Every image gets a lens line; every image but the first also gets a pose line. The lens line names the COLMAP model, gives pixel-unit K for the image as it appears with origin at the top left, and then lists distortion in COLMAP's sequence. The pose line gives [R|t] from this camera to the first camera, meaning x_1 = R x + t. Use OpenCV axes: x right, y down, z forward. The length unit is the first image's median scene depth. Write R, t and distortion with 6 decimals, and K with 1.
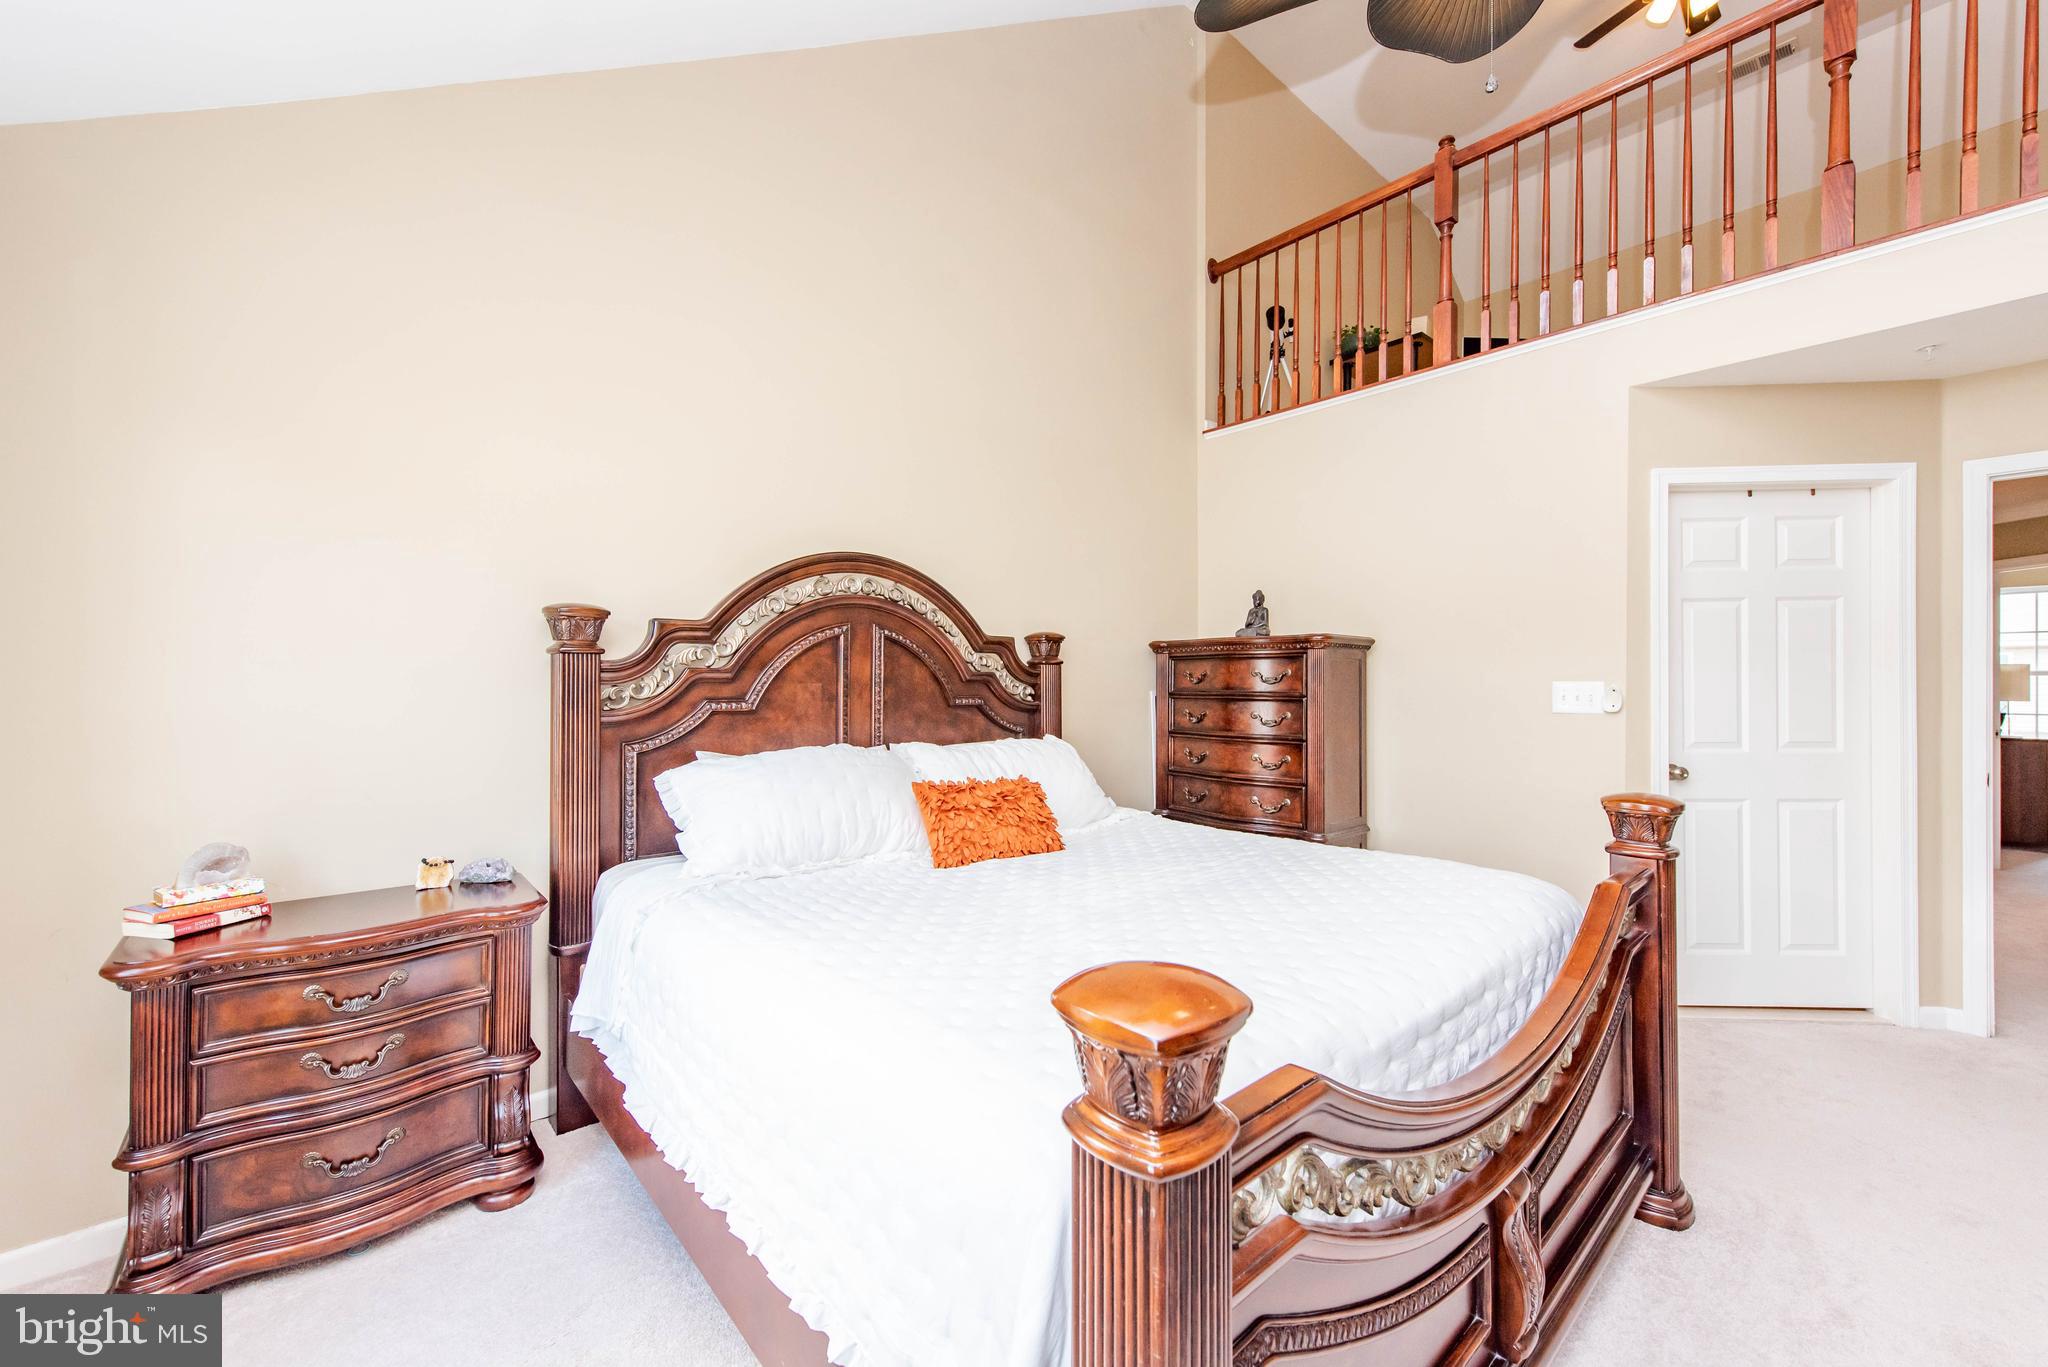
lens RADIAL K [[802.7, 0, 1027.5], [0, 802.7, 682.1], [0, 0, 1]] dist [0.019824, -0.005647]
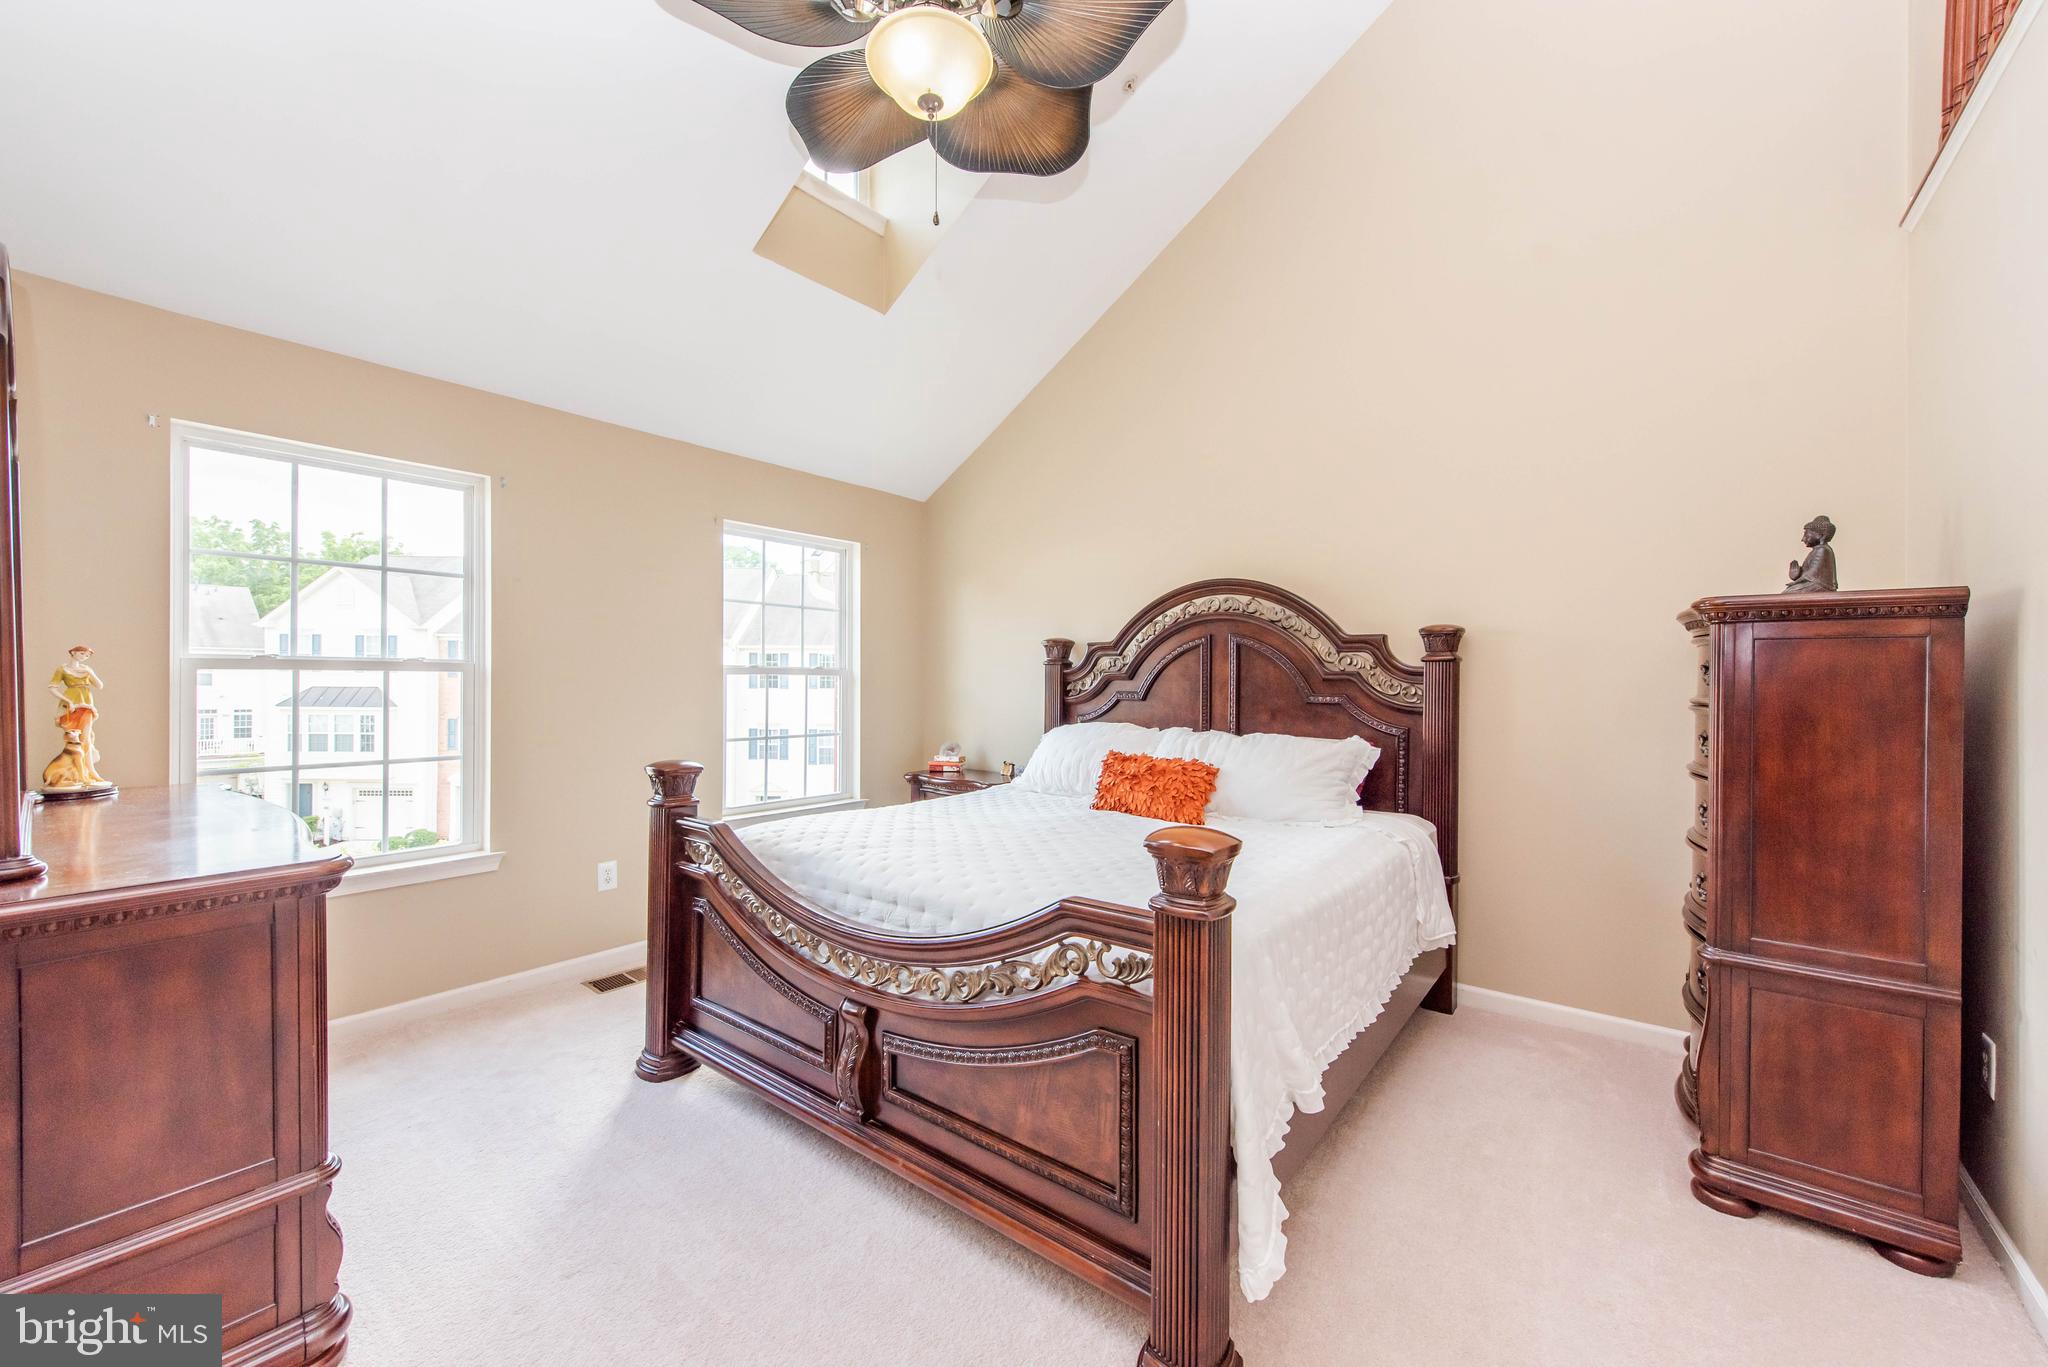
lens RADIAL K [[802.7, 0, 1027.5], [0, 802.7, 682.1], [0, 0, 1]] dist [0.019824, -0.005647]
pose [[0.177915, -0.003346, -0.984040, 0.951155], [-0.012123, 0.999911, -0.005592, 0.012720], [0.983971, 0.012925, 0.177858, 0.467553]]
